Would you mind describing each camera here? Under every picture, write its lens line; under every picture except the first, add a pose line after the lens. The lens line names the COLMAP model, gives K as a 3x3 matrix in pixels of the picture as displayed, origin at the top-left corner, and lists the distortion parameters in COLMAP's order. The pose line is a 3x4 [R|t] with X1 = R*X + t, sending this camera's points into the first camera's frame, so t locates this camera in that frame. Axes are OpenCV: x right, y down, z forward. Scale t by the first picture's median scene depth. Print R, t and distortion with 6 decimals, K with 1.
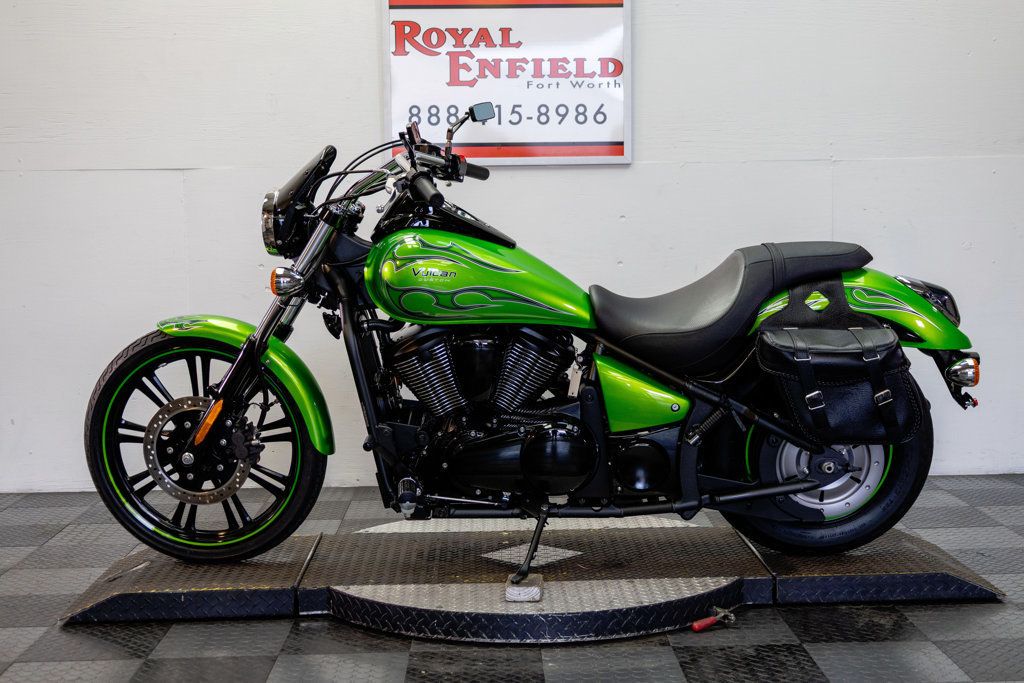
lens RADIAL K [[1475.3, 0, 512.0], [0, 1475.3, 341.5], [0, 0, 1]] dist [0.008516, -0.061158]
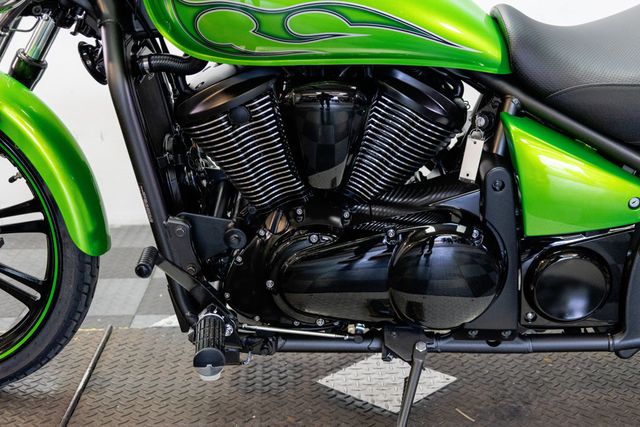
lens RADIAL K [[919.5, 0, 320.0], [0, 919.5, 213.5], [0, 0, 1]] dist [0.030947, 0.002659]
pose [[0.999863, 0.010618, 0.012717, -0.028268], [-0.012553, 0.986498, 0.163290, -0.013155], [-0.010812, -0.163427, 0.986496, 0.592925]]
